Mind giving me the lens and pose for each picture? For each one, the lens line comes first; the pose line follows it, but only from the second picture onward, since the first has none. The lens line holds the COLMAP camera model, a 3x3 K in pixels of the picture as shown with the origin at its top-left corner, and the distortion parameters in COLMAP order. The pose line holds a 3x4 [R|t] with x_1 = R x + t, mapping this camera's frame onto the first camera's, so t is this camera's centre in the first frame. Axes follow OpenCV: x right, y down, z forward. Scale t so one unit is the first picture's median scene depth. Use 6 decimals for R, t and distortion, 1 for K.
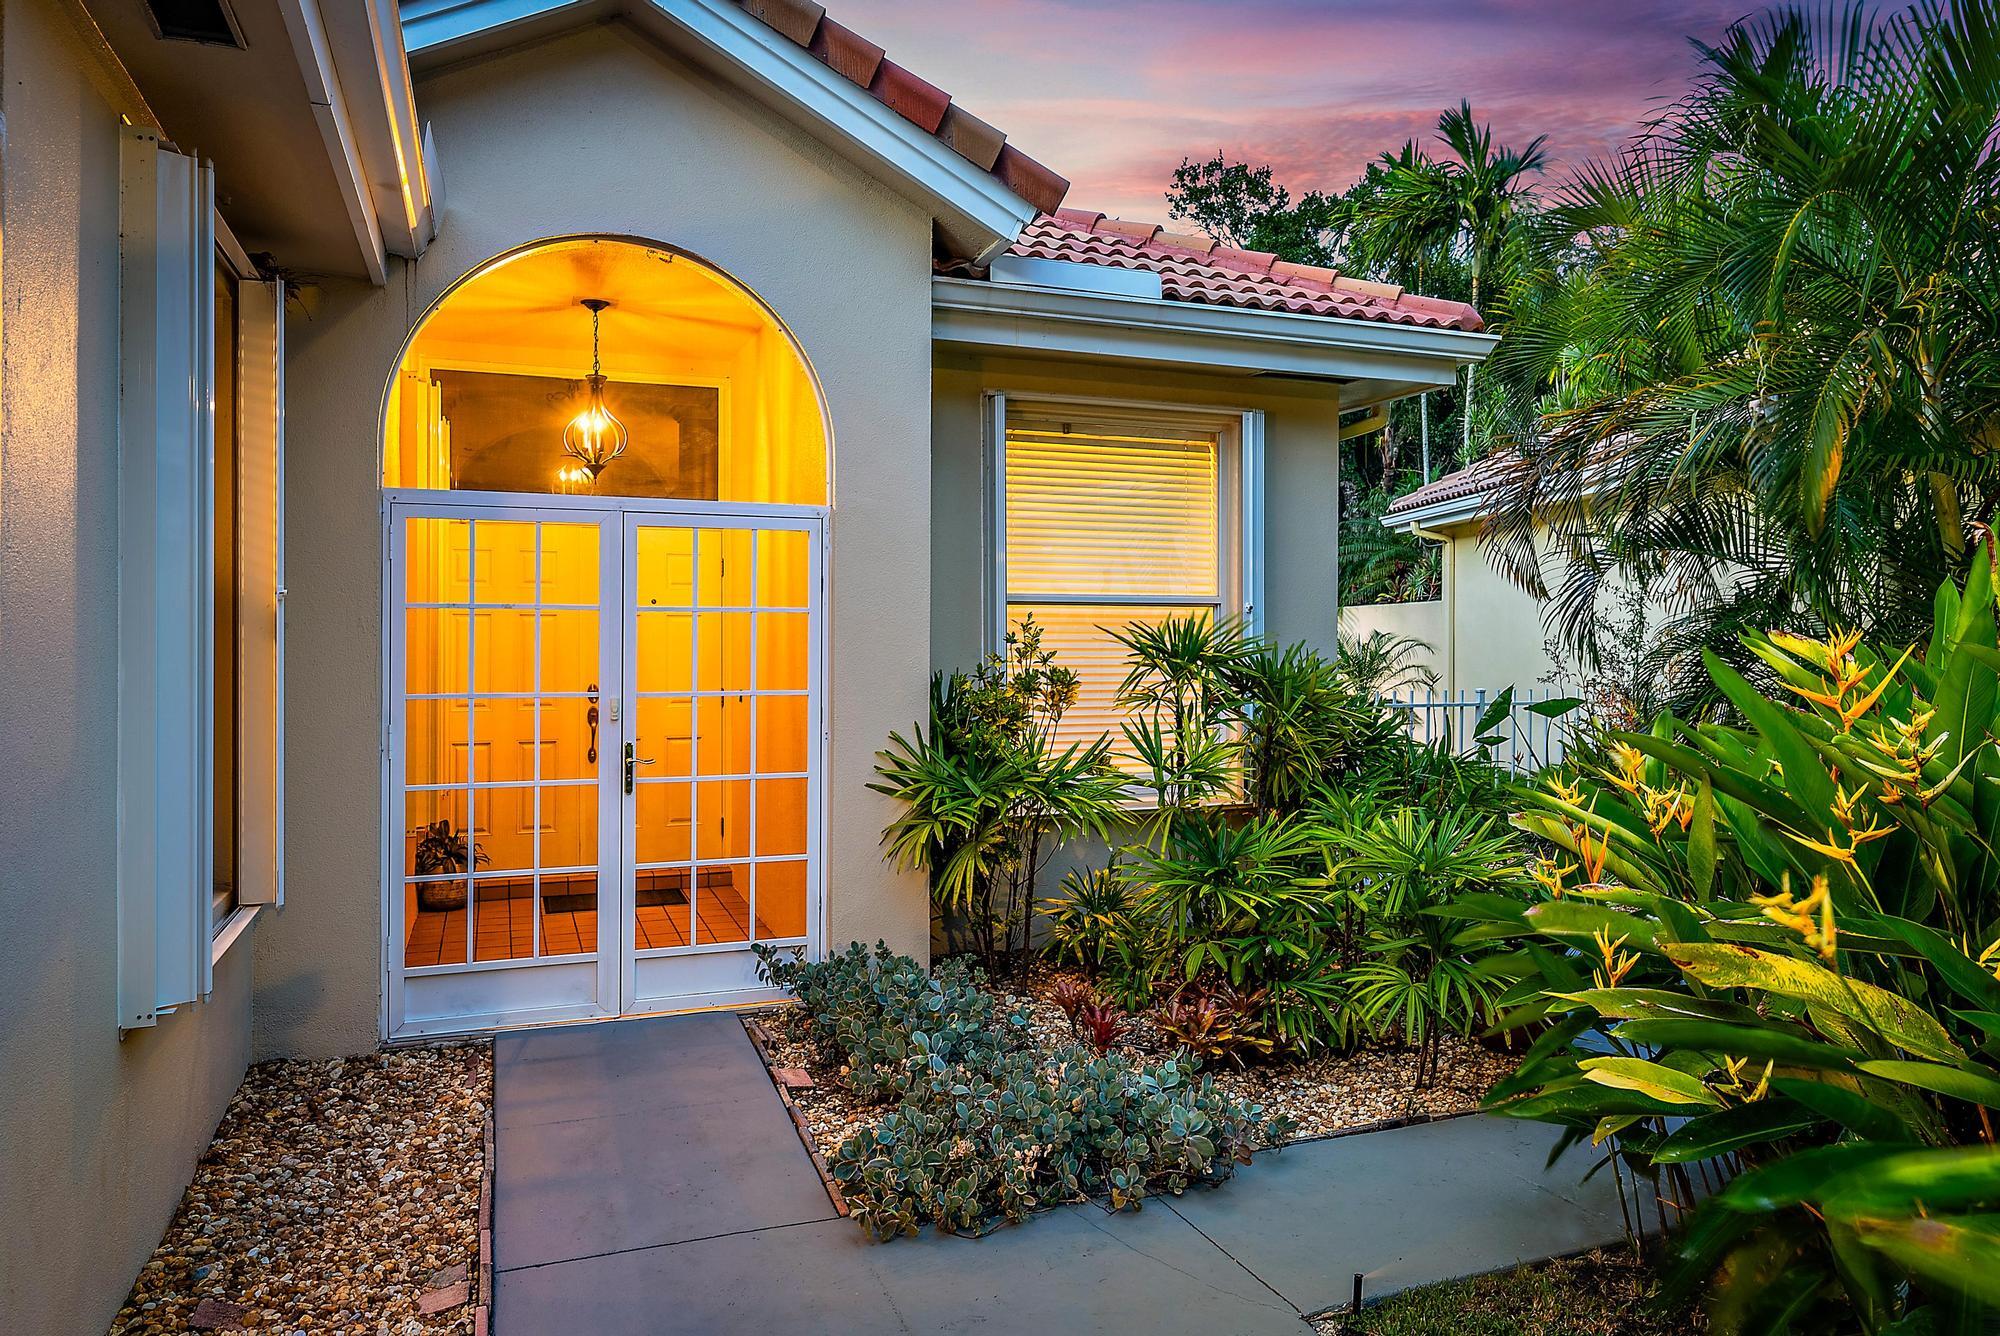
lens RADIAL K [[1265.1, 0, 1004.5], [0, 1265.1, 620.0], [0, 0, 1]] dist [-0.001826, -0.000539]
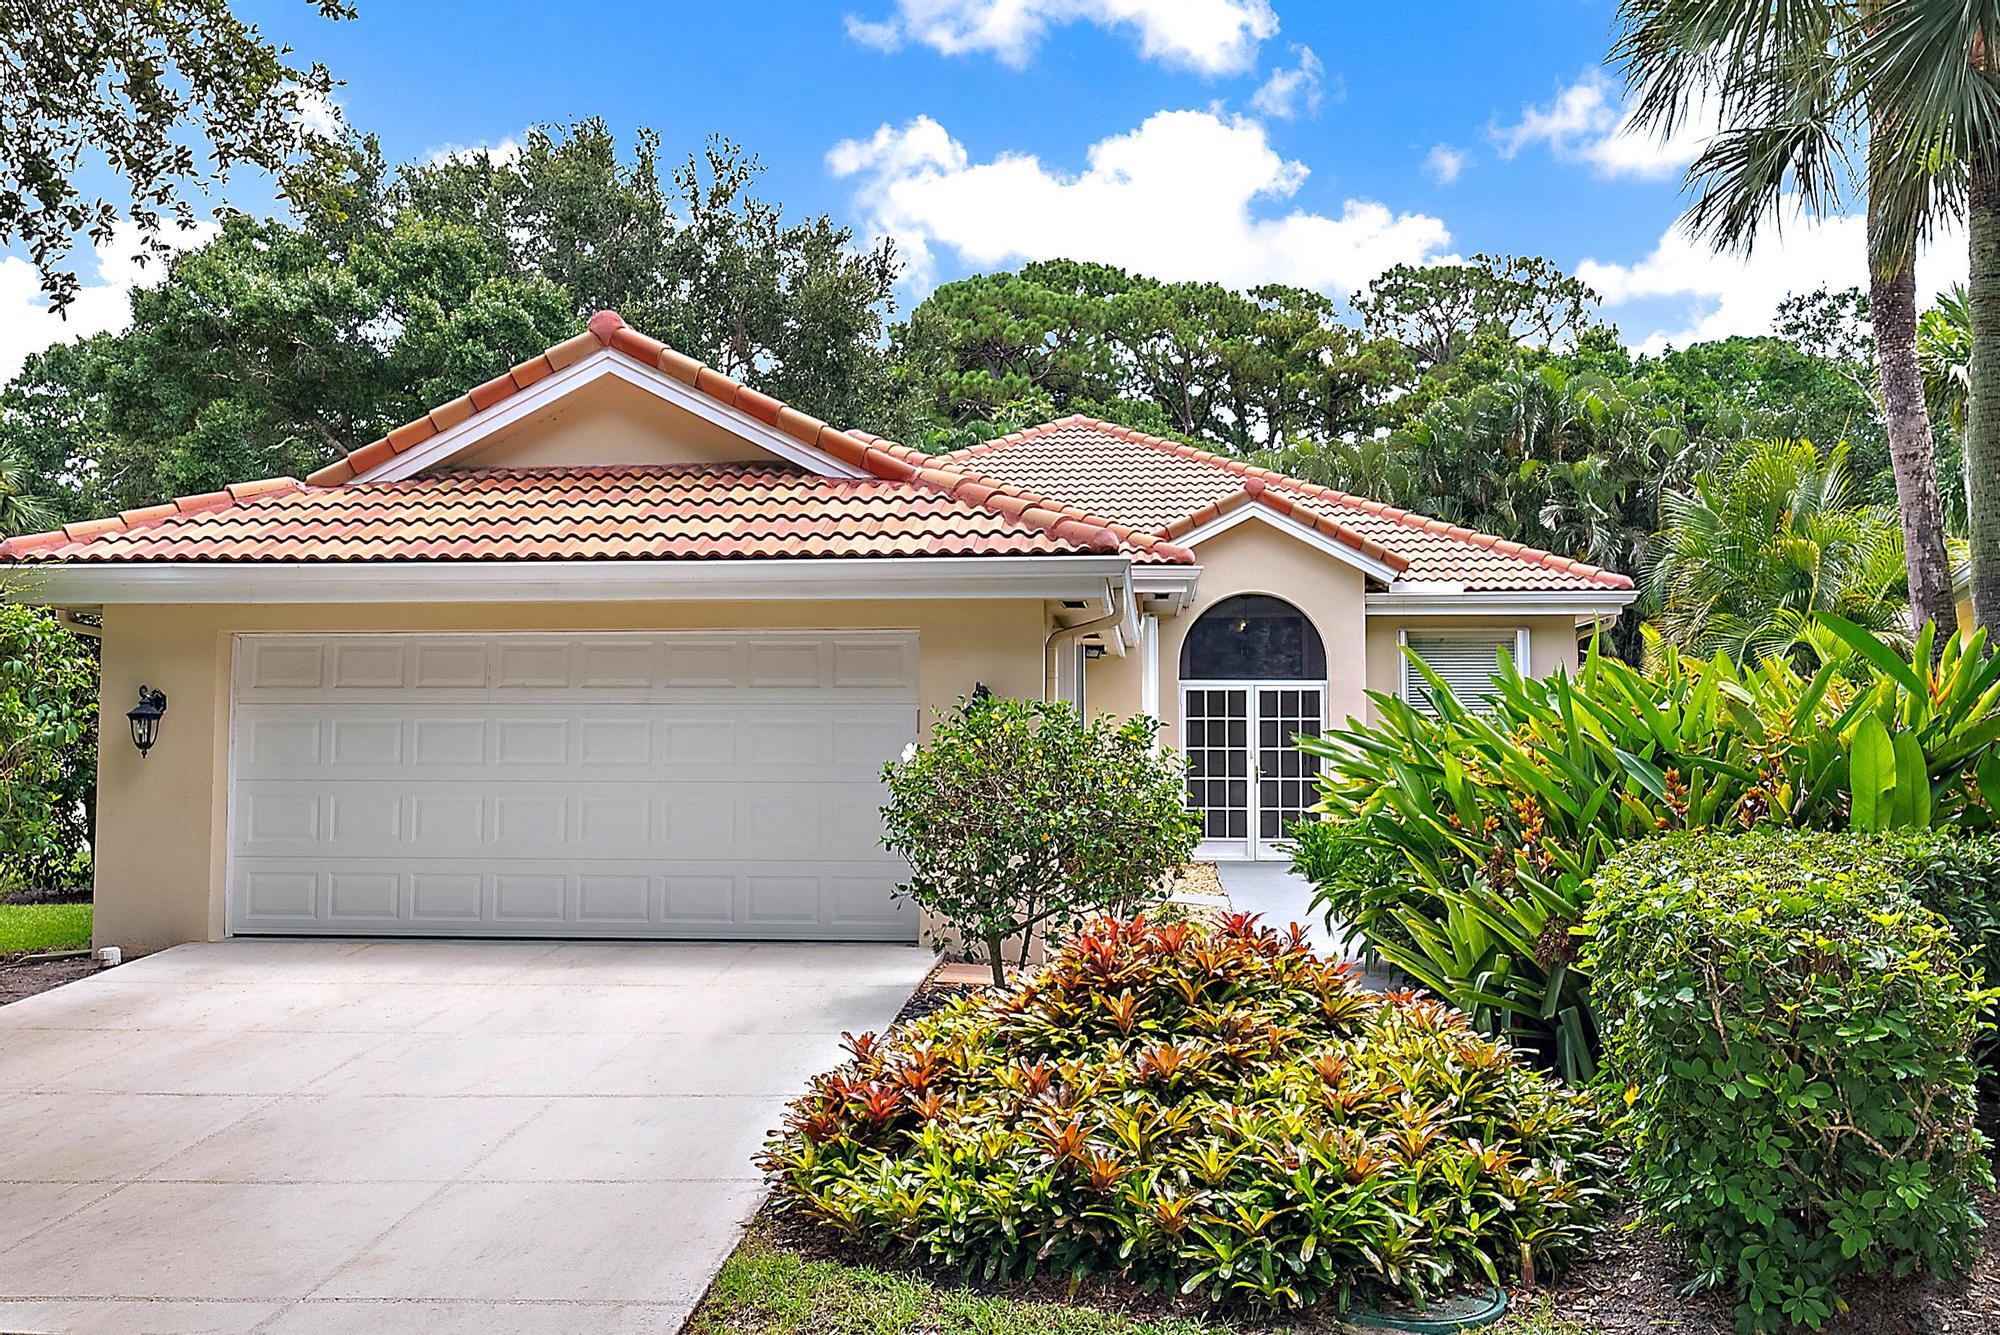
lens RADIAL K [[1802.2, 0, 1003.3], [0, 1802.2, 631.6], [0, 0, 1]] dist [0.026661, 0.020983]
pose [[0.896677, -0.031102, -0.441591, 0.906953], [0.004406, 0.998106, -0.061352, 0.037765], [0.442663, 0.053068, 0.895116, -2.654988]]
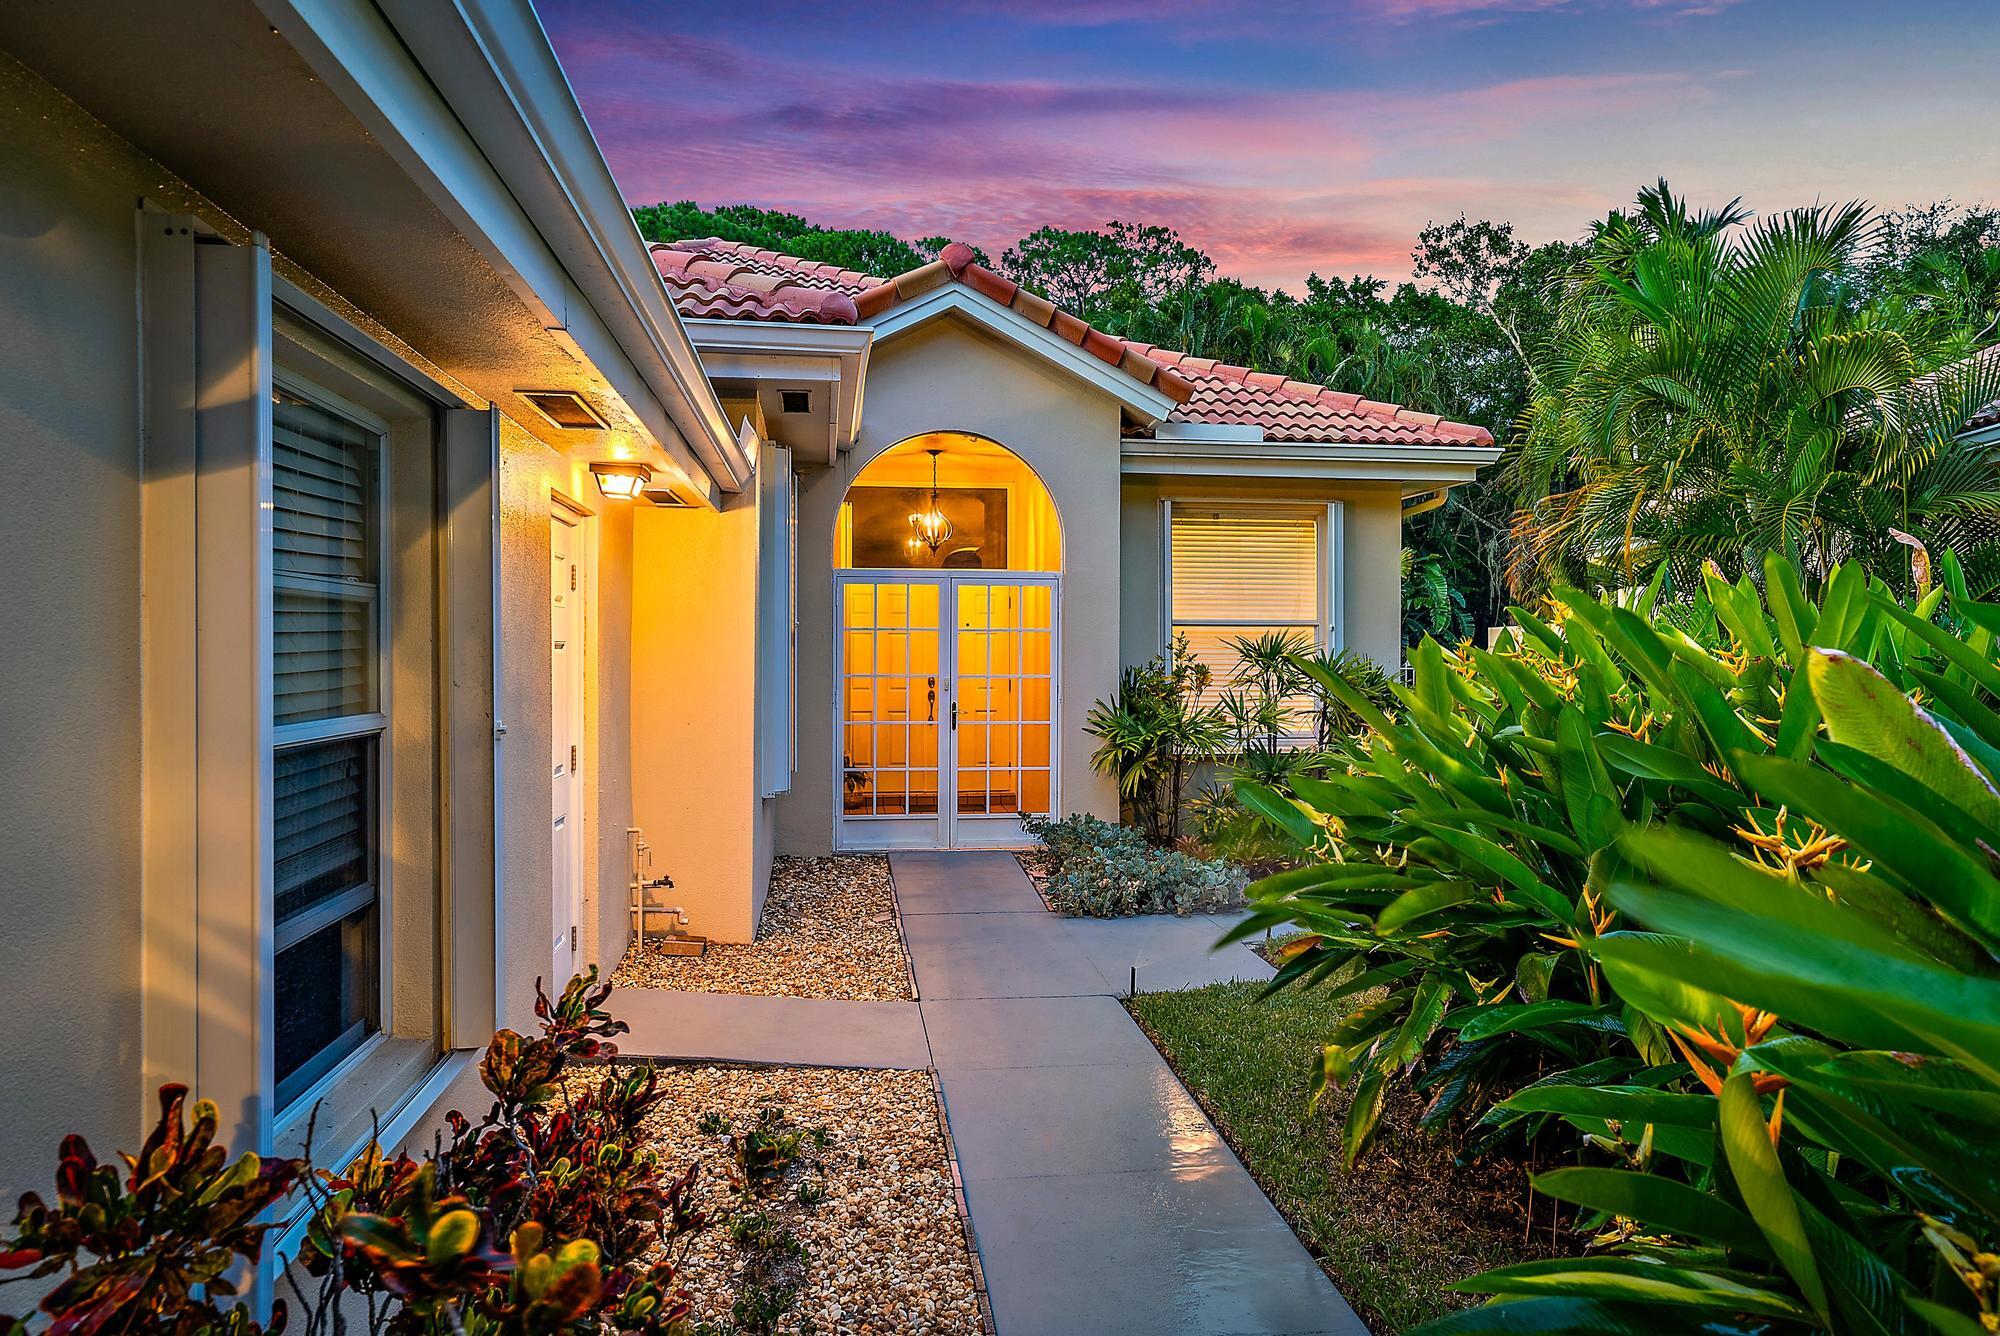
lens RADIAL K [[1265.1, 0, 1010.9], [0, 1265.1, 638.2], [0, 0, 1]] dist [-0.001826, -0.000539]
pose [[0.971624, -0.000780, -0.236528, 0.201638], [0.001017, 0.999999, 0.000884, 0.001728], [0.236527, -0.001100, 0.971624, -0.709376]]
